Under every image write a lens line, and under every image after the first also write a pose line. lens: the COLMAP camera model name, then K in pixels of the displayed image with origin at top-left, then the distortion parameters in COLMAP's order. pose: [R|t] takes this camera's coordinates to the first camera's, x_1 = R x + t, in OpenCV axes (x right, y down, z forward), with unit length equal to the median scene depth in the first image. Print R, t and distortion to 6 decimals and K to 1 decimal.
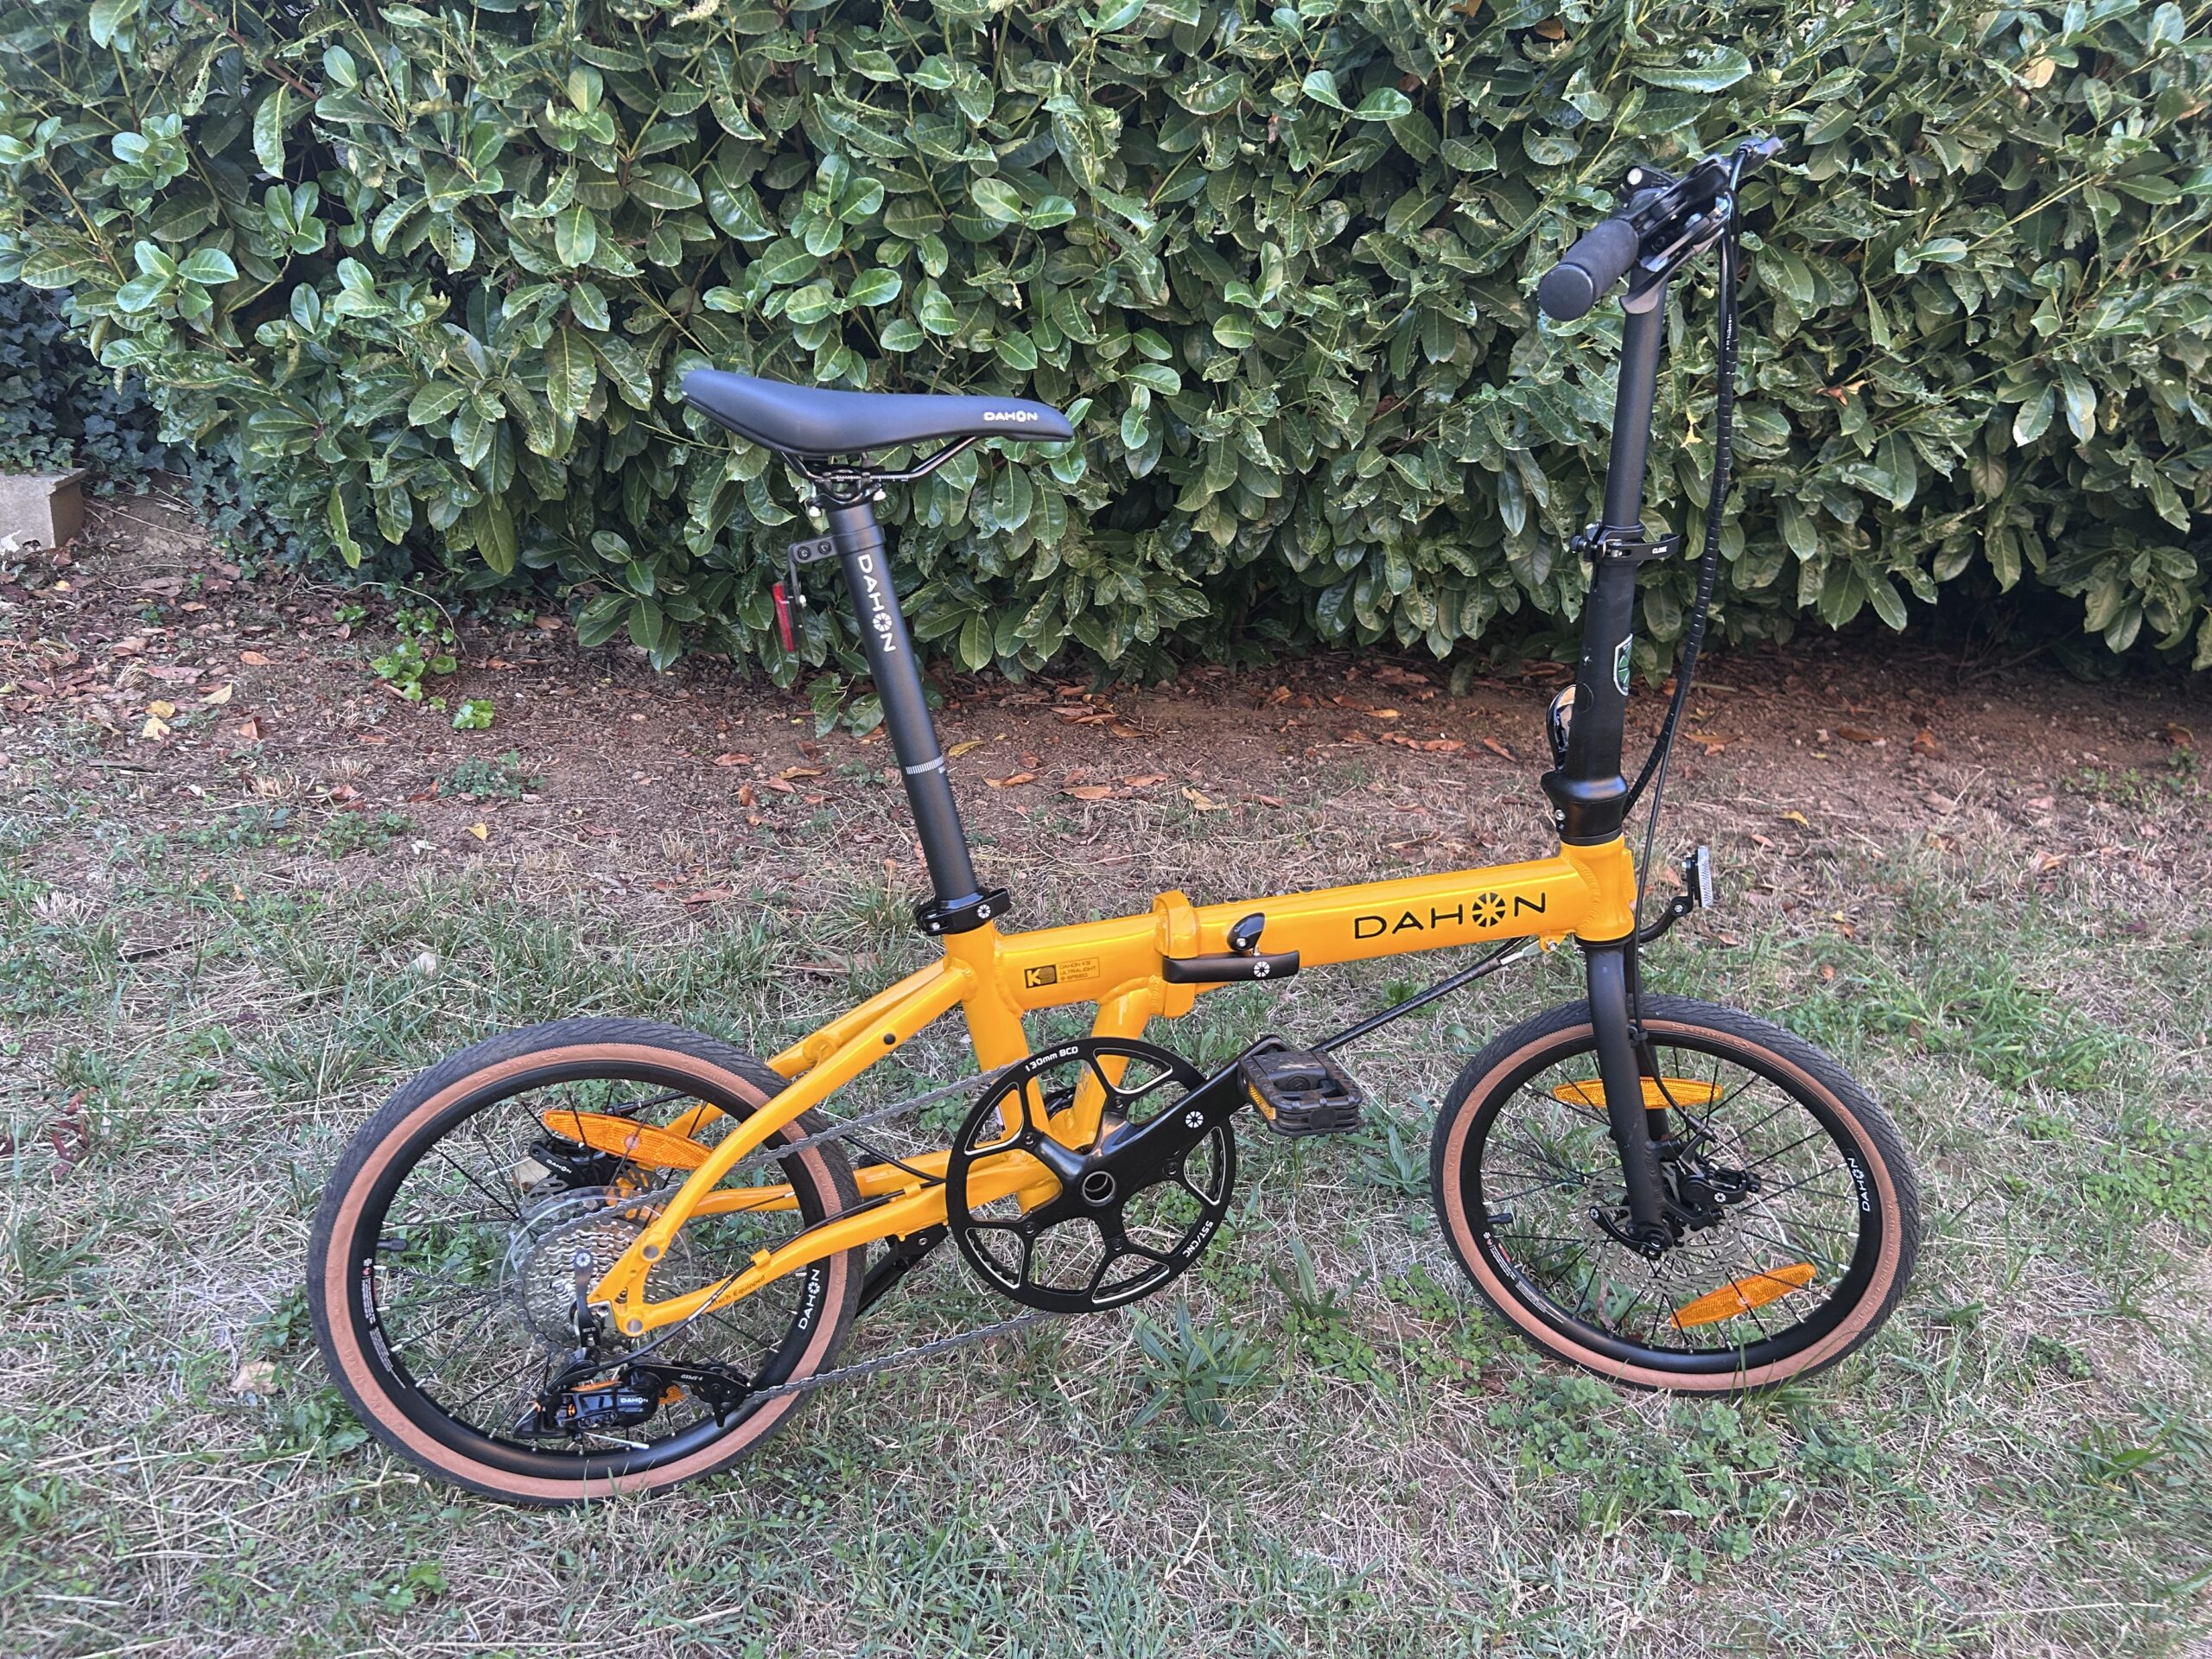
lens RADIAL K [[1662.0, 0, 1083.9], [0, 1662.0, 831.8], [0, 0, 1]] dist [0.058585, -0.064862]
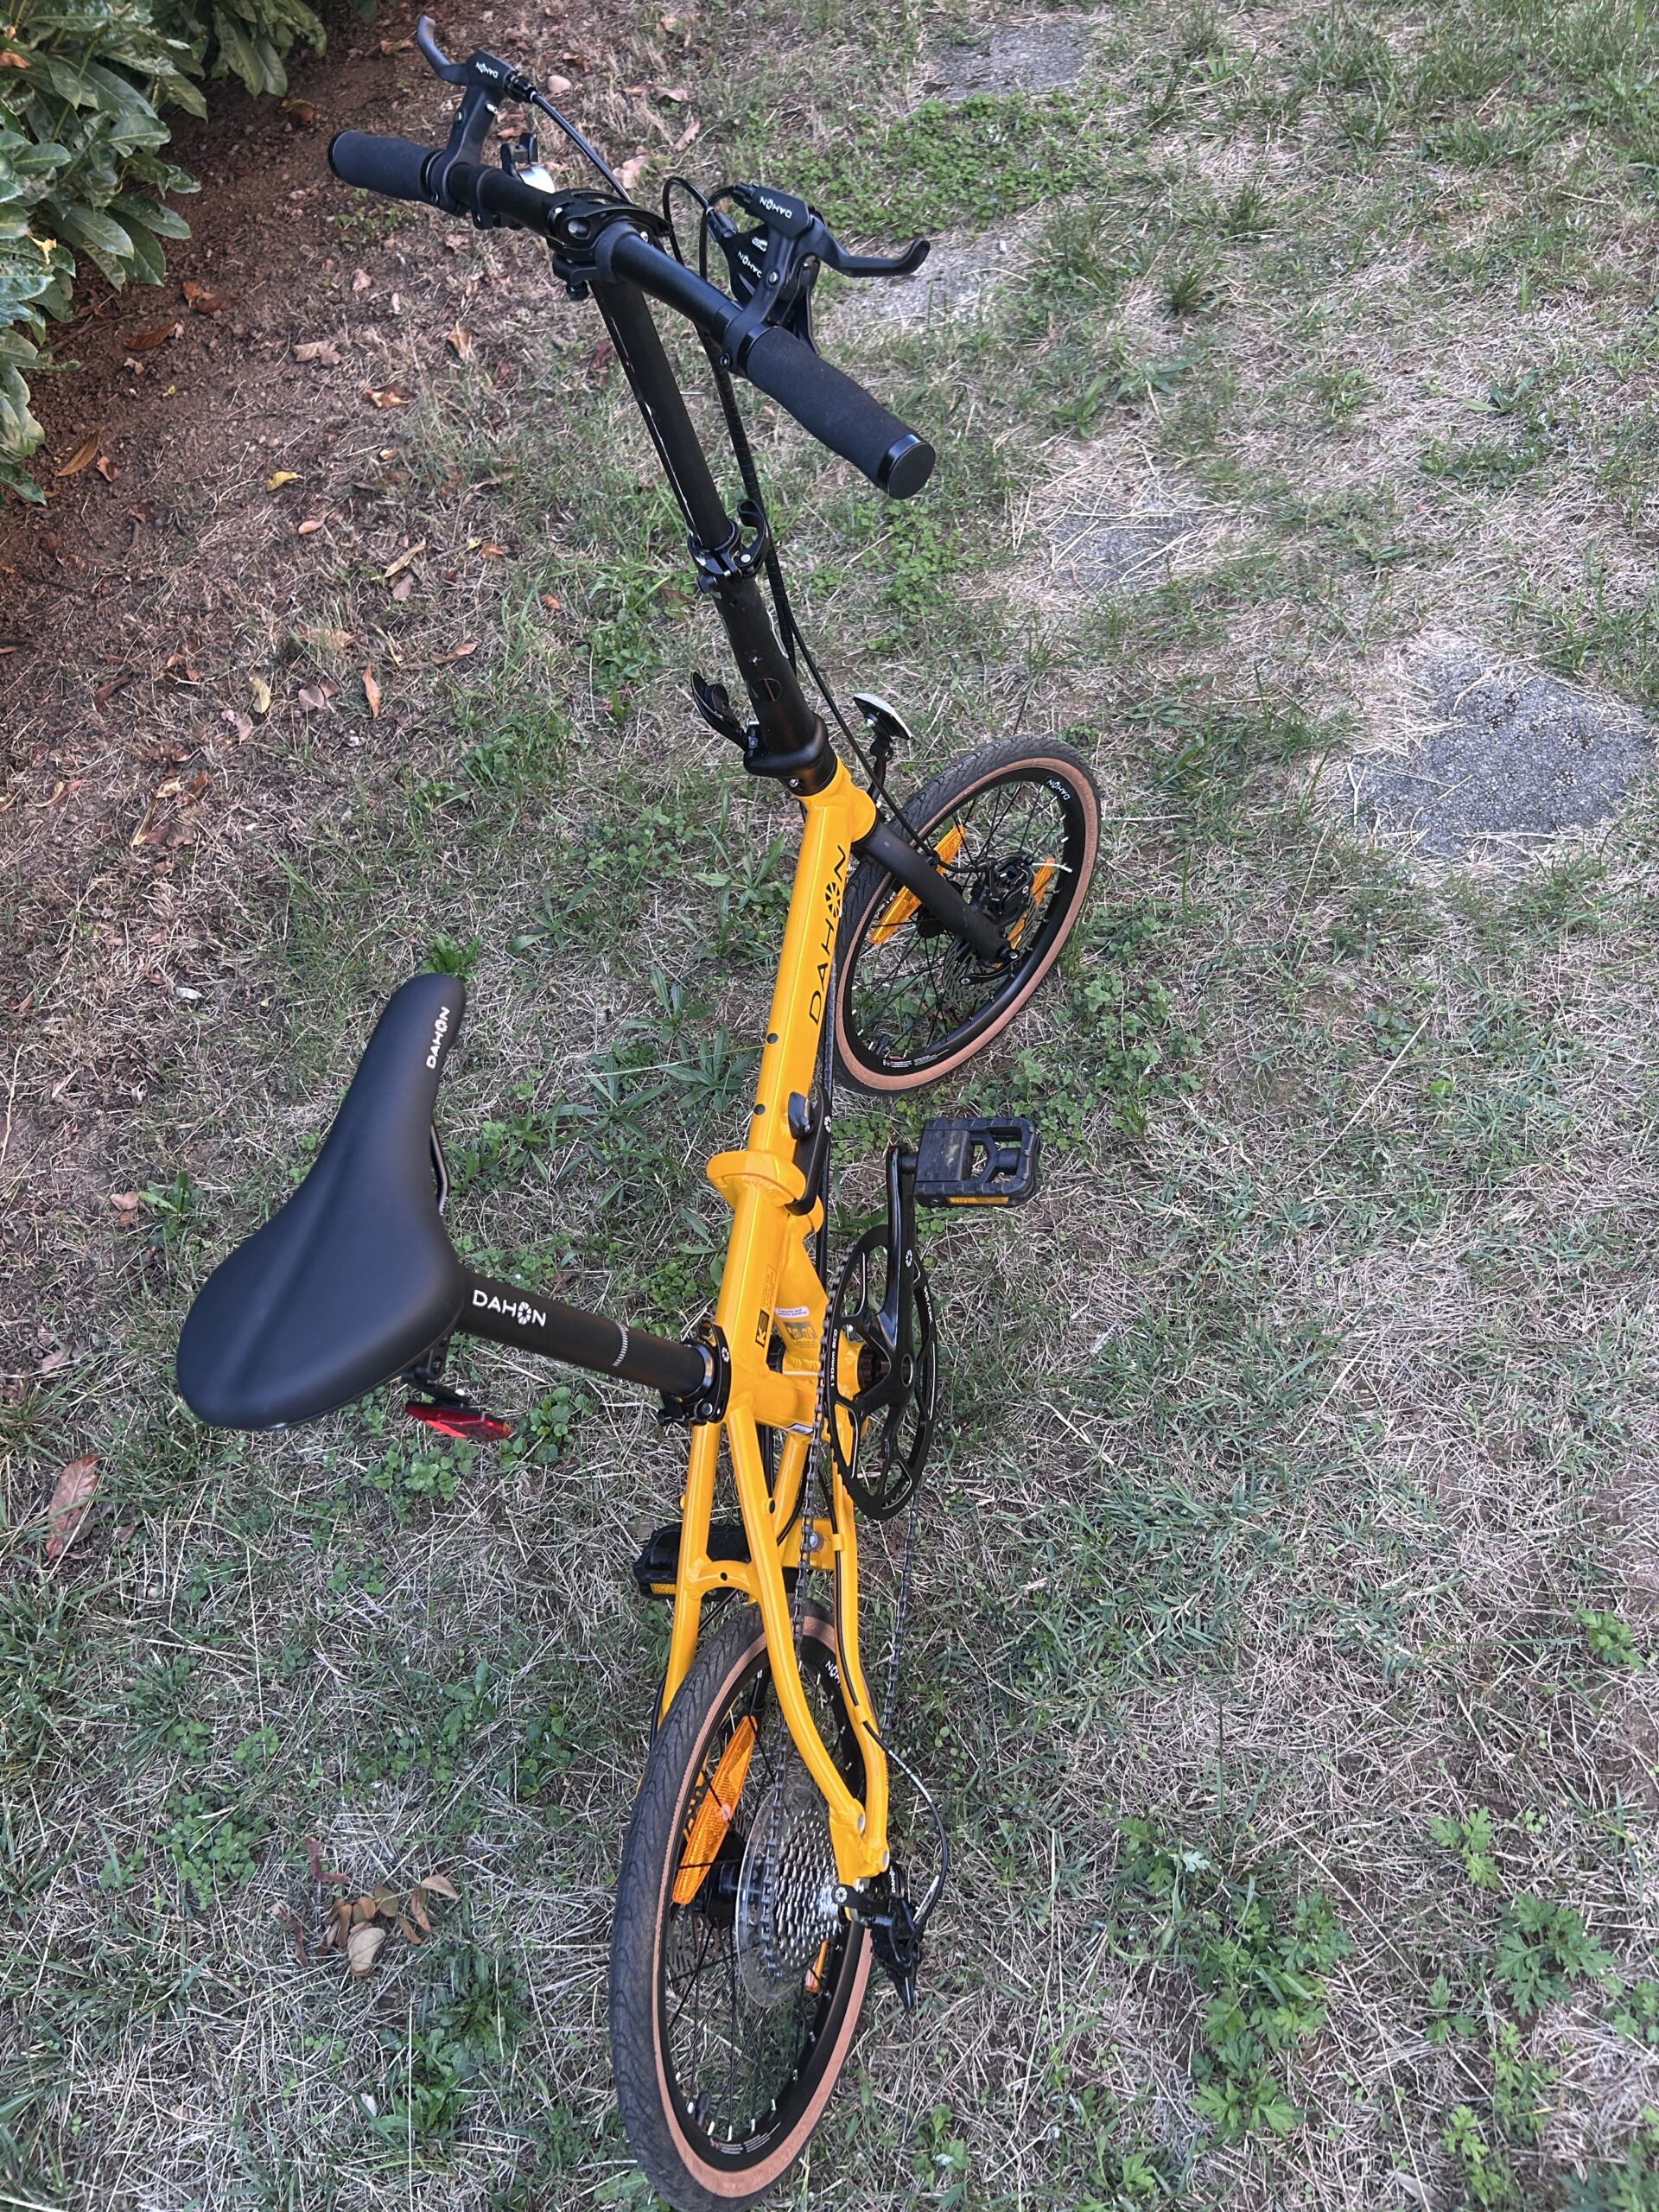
lens RADIAL K [[1662.0, 0, 829.5], [0, 1662.0, 1106.0], [0, 0, 1]] dist [0.058585, -0.064862]
pose [[0.379398, -0.838924, 0.390210, -0.247486], [0.578880, 0.544230, 0.607216, -0.474625], [-0.721772, -0.004492, 0.692116, 0.304328]]
